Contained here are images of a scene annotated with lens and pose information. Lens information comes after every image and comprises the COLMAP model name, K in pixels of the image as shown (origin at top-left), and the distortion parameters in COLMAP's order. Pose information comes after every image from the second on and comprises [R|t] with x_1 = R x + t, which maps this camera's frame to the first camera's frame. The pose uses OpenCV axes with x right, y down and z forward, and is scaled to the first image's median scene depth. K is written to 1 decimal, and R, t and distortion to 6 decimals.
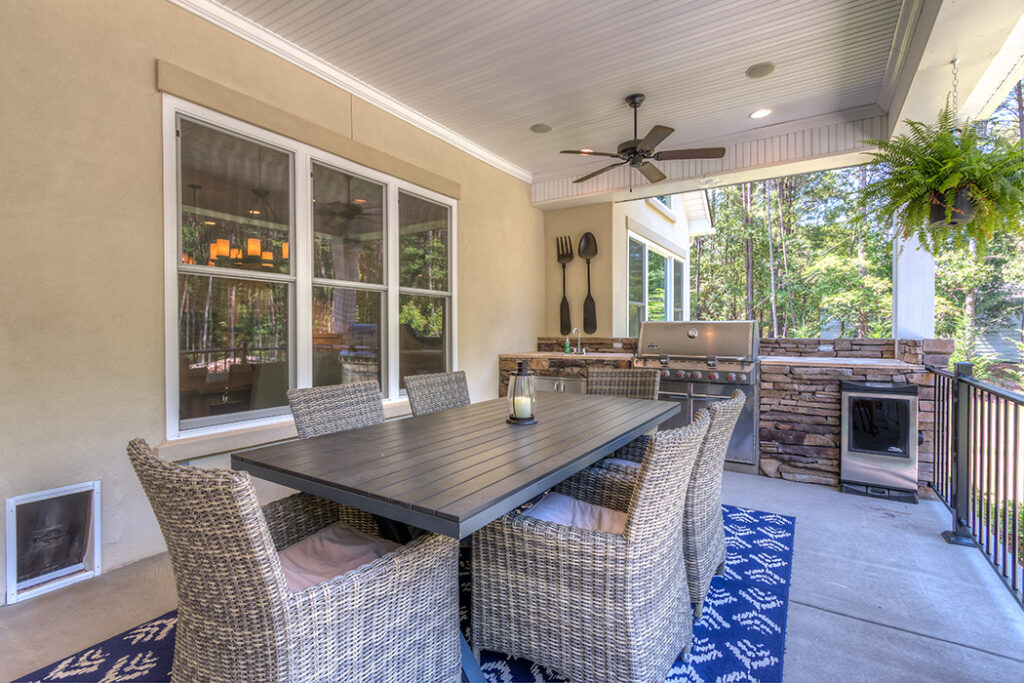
lens RADIAL K [[476.3, 0, 514.3], [0, 476.3, 338.4], [0, 0, 1]] dist [0.002884, 0.000428]
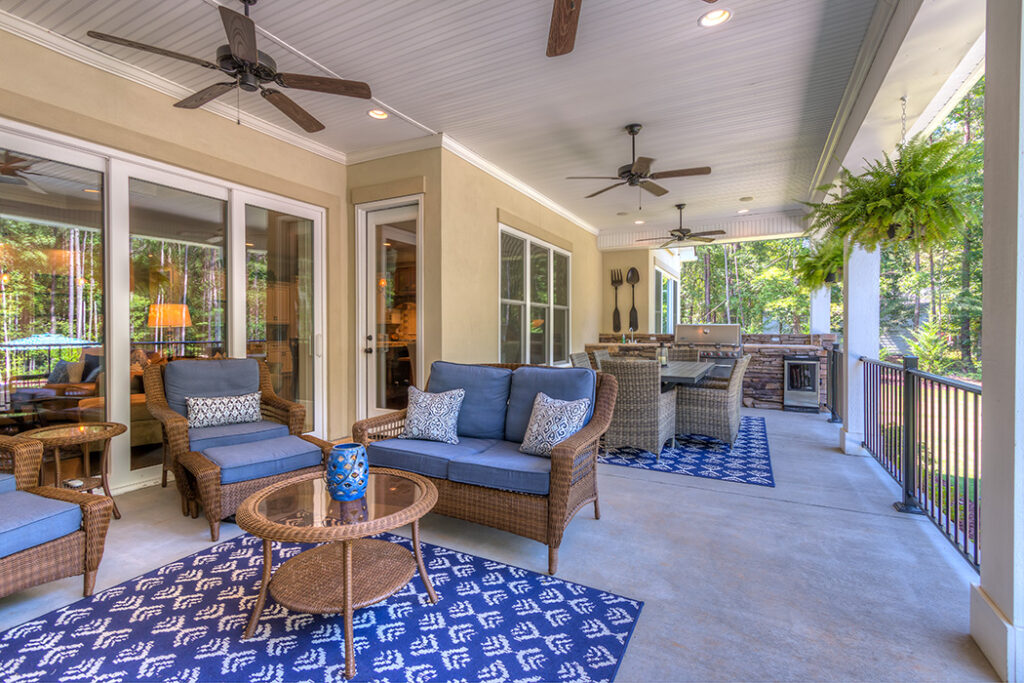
lens RADIAL K [[467.7, 0, 518.8], [0, 467.7, 338.3], [0, 0, 1]] dist [0.001163, 0.000106]
pose [[0.995618, -0.000059, 0.093512, -0.500662], [-0.000222, 0.999995, 0.002996, 0.012173], [-0.093512, -0.003003, 0.995614, -0.700122]]
